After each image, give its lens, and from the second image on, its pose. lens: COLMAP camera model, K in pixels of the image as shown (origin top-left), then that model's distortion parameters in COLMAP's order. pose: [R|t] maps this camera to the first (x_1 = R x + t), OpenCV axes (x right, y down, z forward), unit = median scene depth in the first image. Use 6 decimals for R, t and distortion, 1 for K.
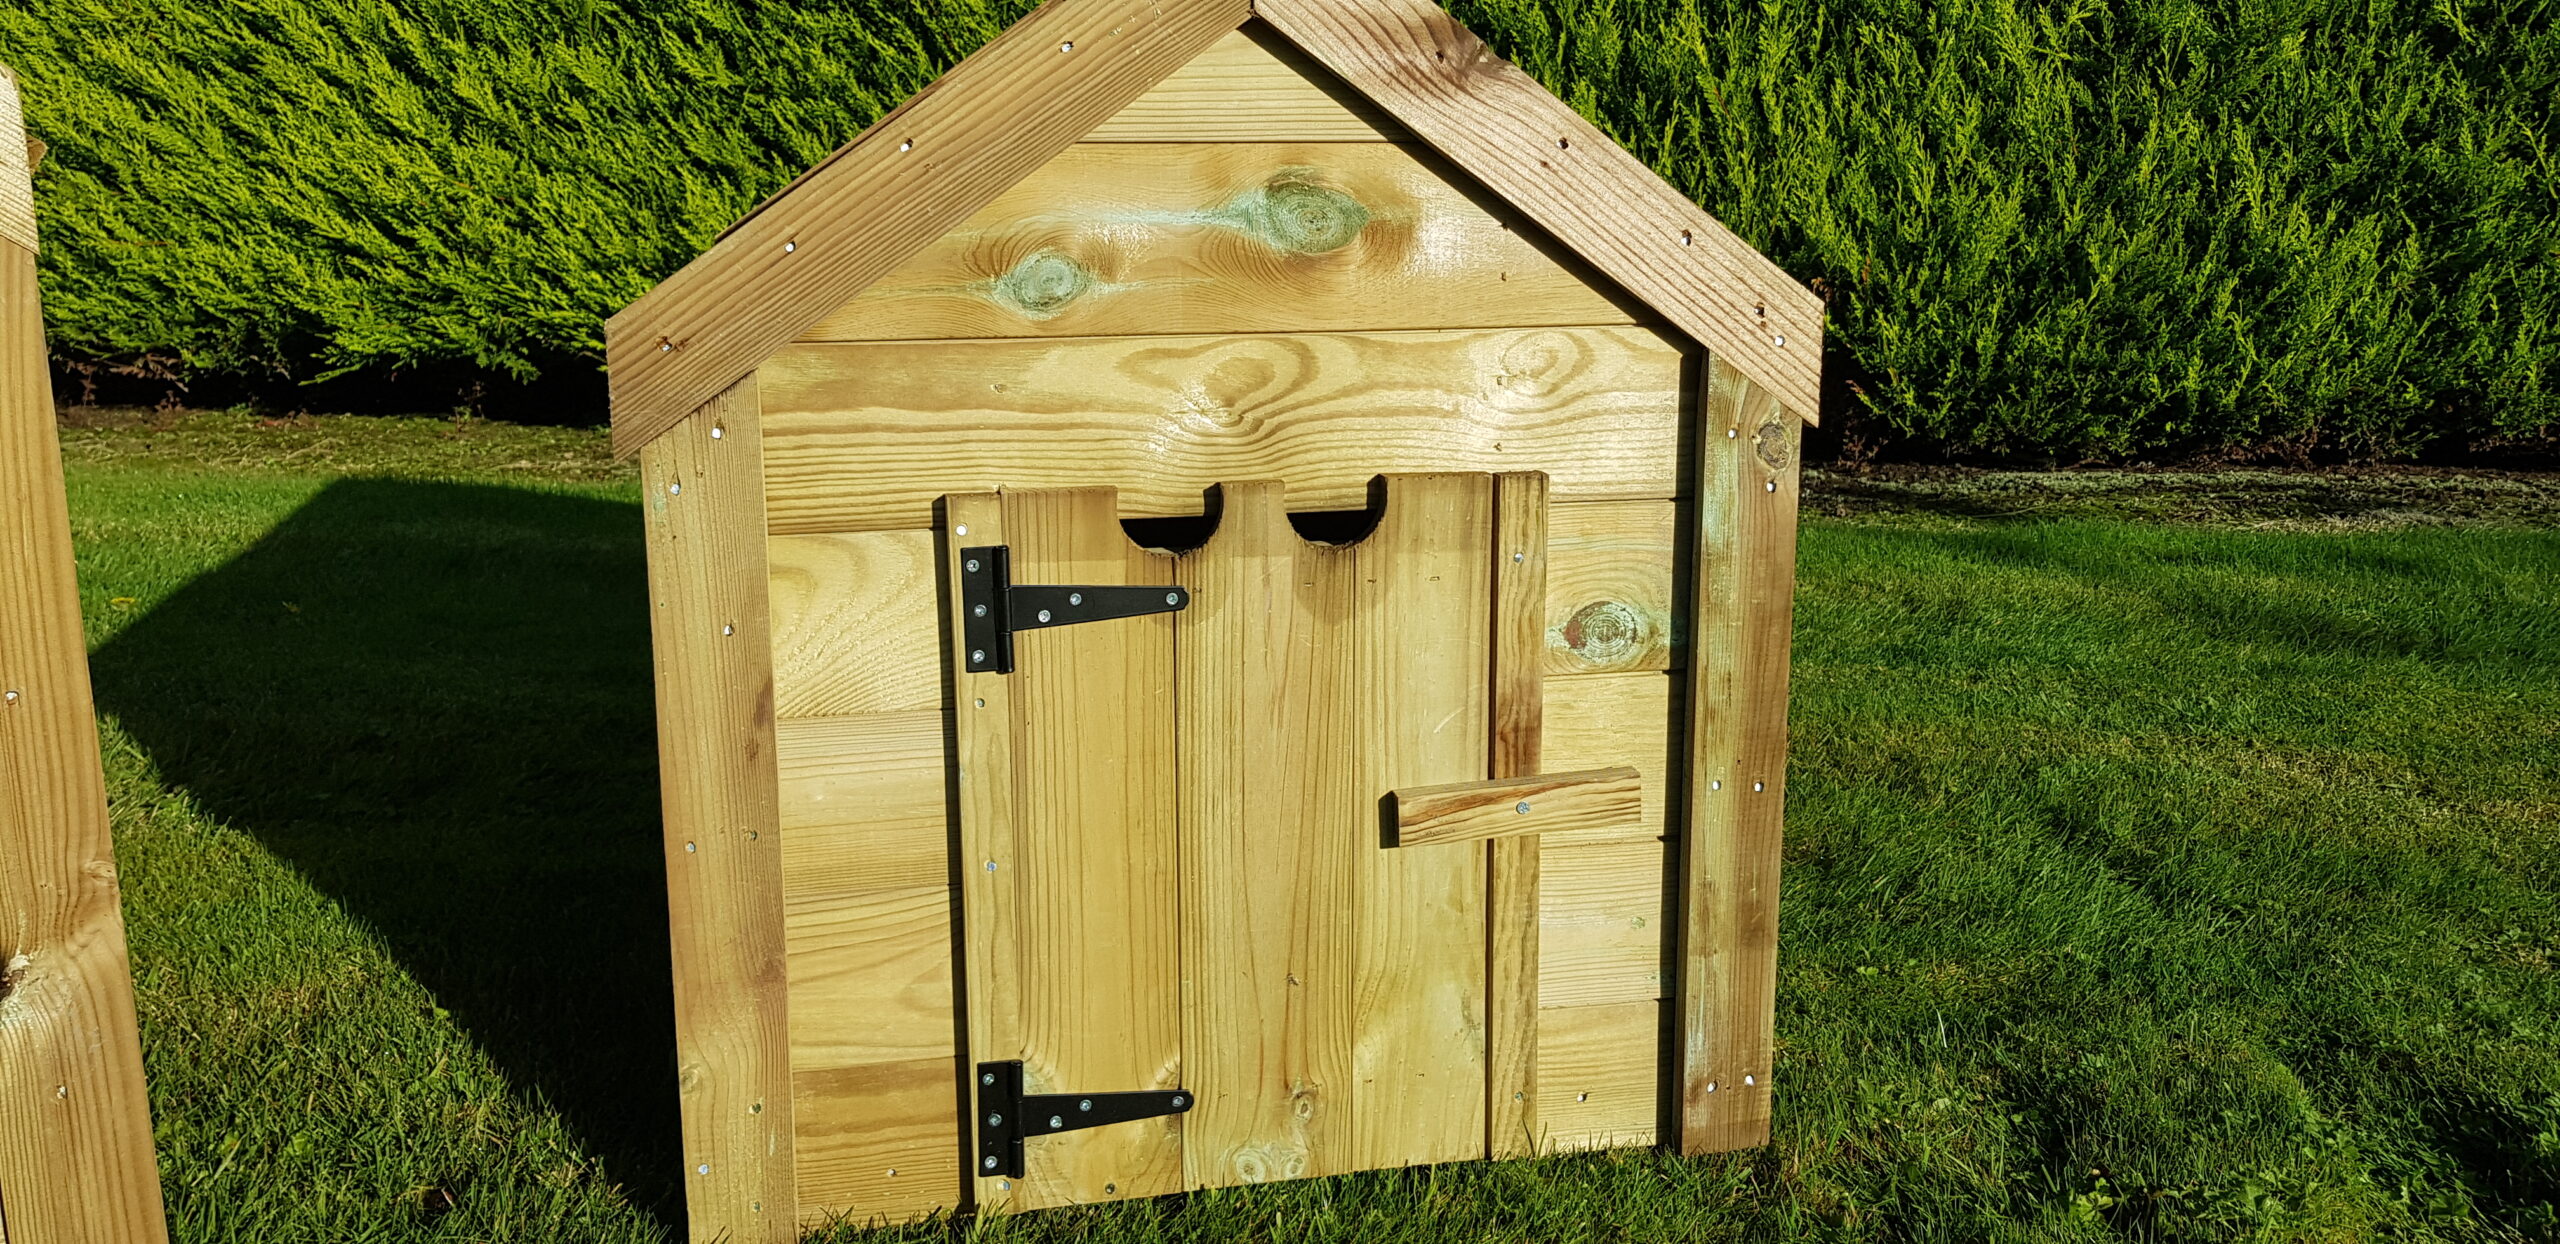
lens RADIAL K [[1957.9, 0, 1317.4], [0, 1957.9, 626.2], [0, 0, 1]] dist [0.080733, -0.131374]
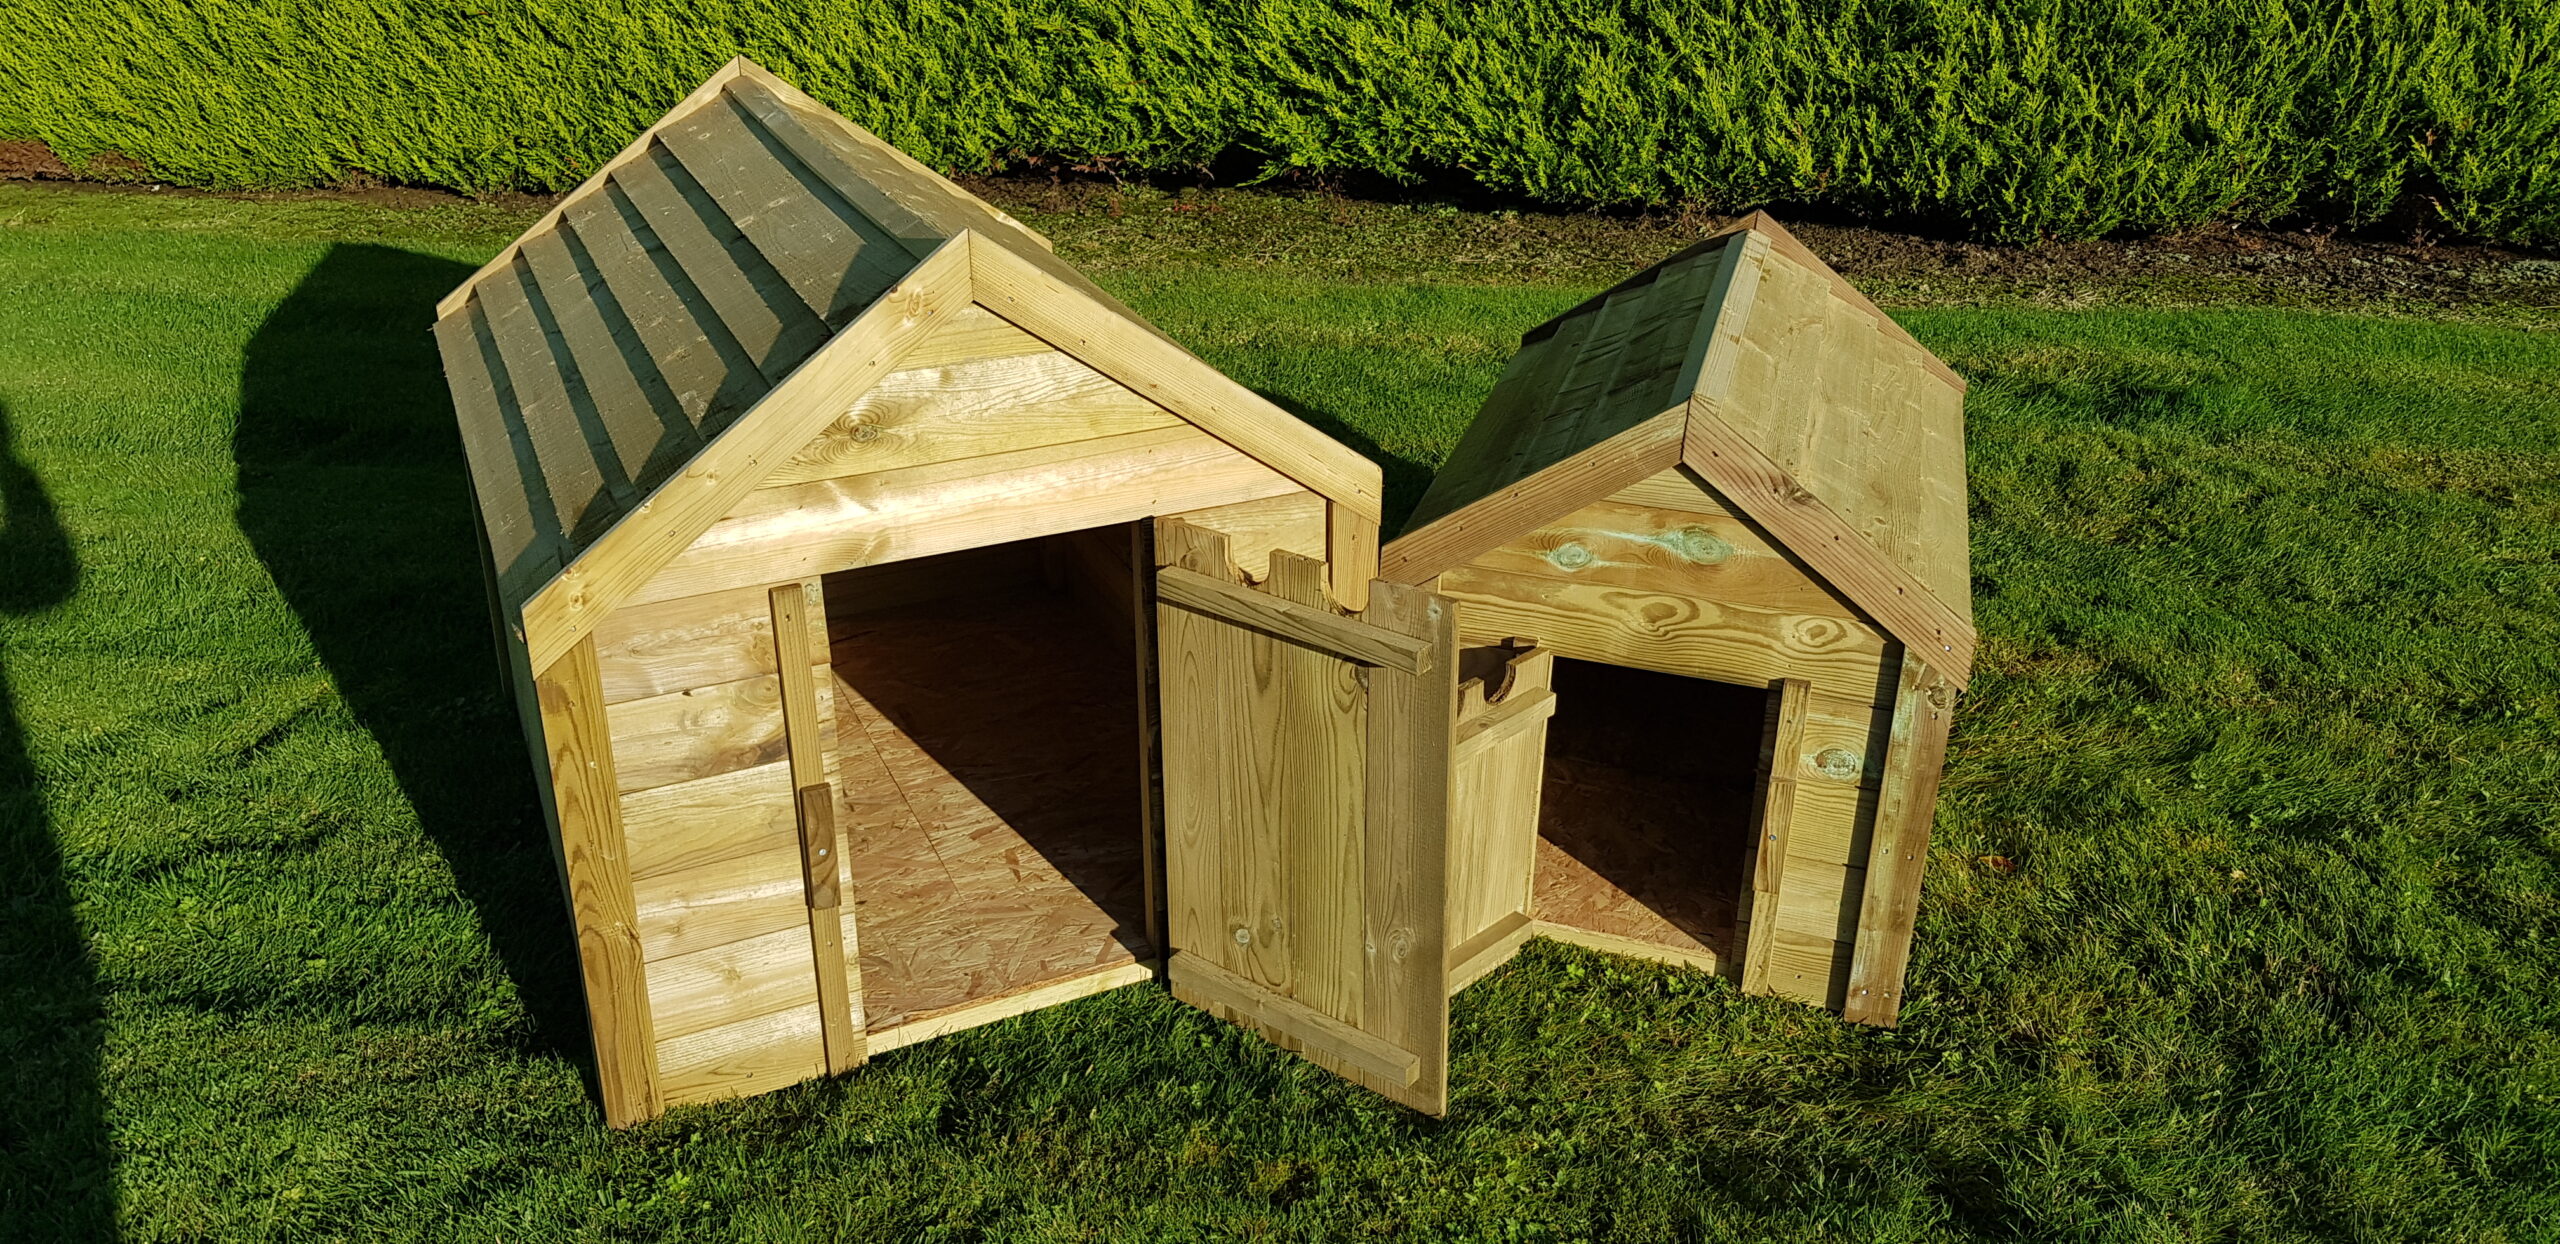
lens RADIAL K [[1957.9, 0, 1306.5], [0, 1957.9, 596.0], [0, 0, 1]] dist [0.080733, -0.131374]
pose [[0.999867, -0.001766, -0.016189, -0.534067], [0.005039, 0.978859, 0.204474, -0.145928], [0.015486, -0.204529, 0.978738, -0.474007]]
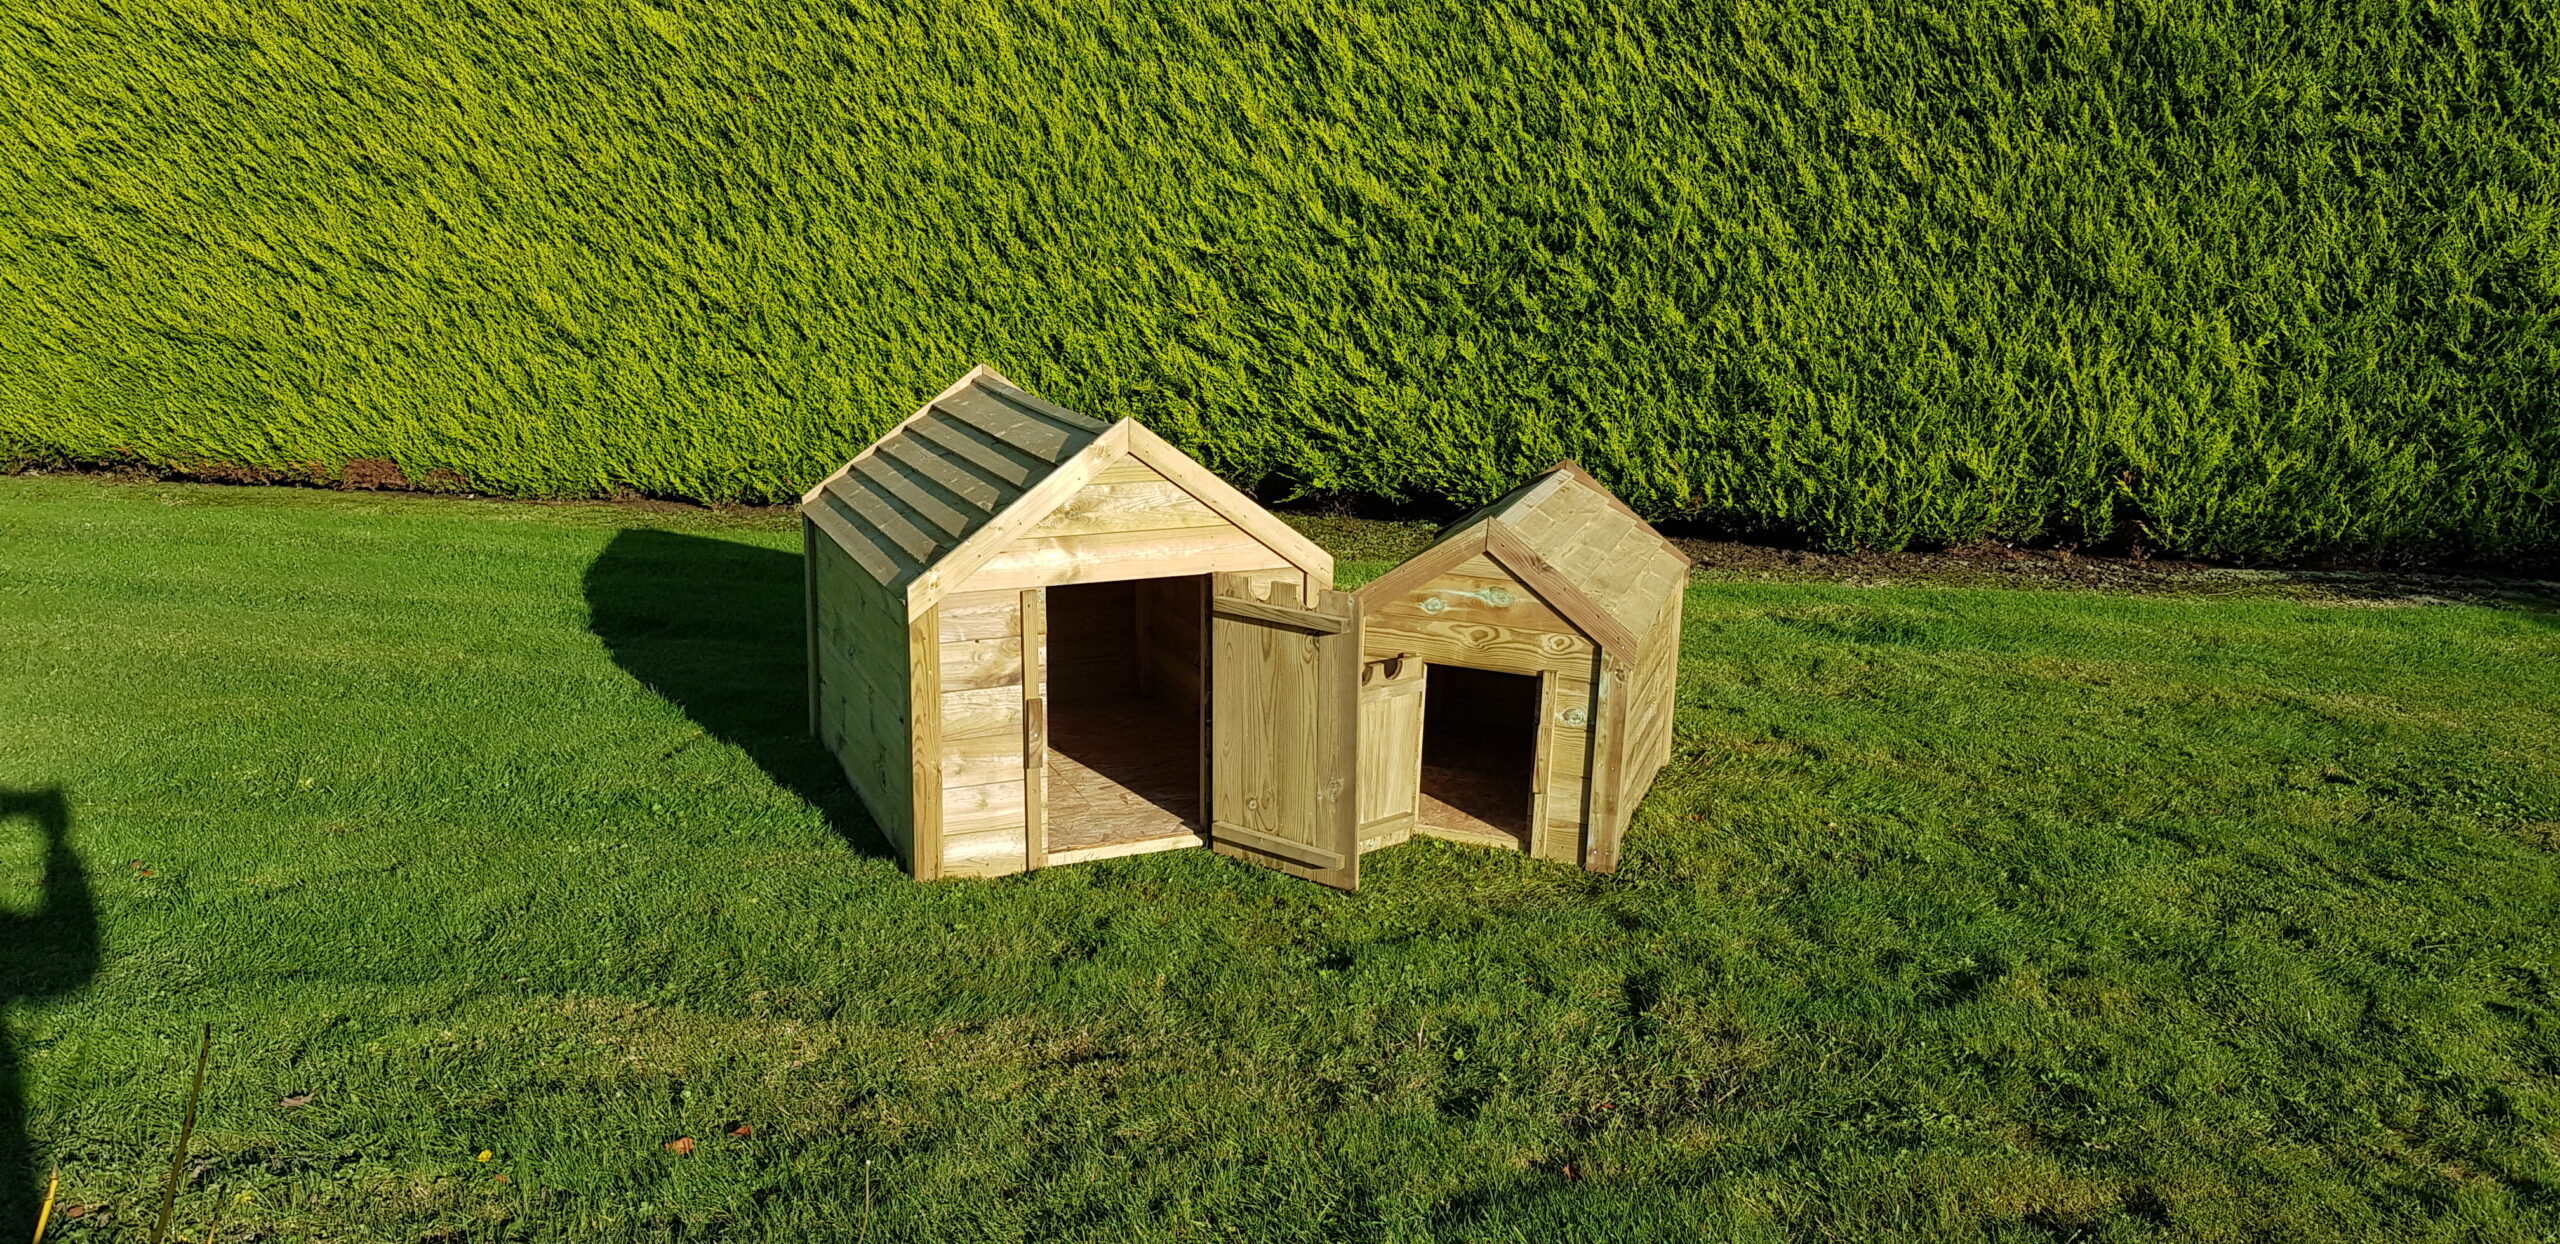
lens RADIAL K [[1957.9, 0, 1312.9], [0, 1957.9, 604.6], [0, 0, 1]] dist [0.080733, -0.131374]
pose [[0.999214, 0.014532, -0.036884, -0.489811], [-0.014499, 0.999894, 0.001149, -0.034170], [0.036897, -0.000613, 0.999319, -1.019539]]
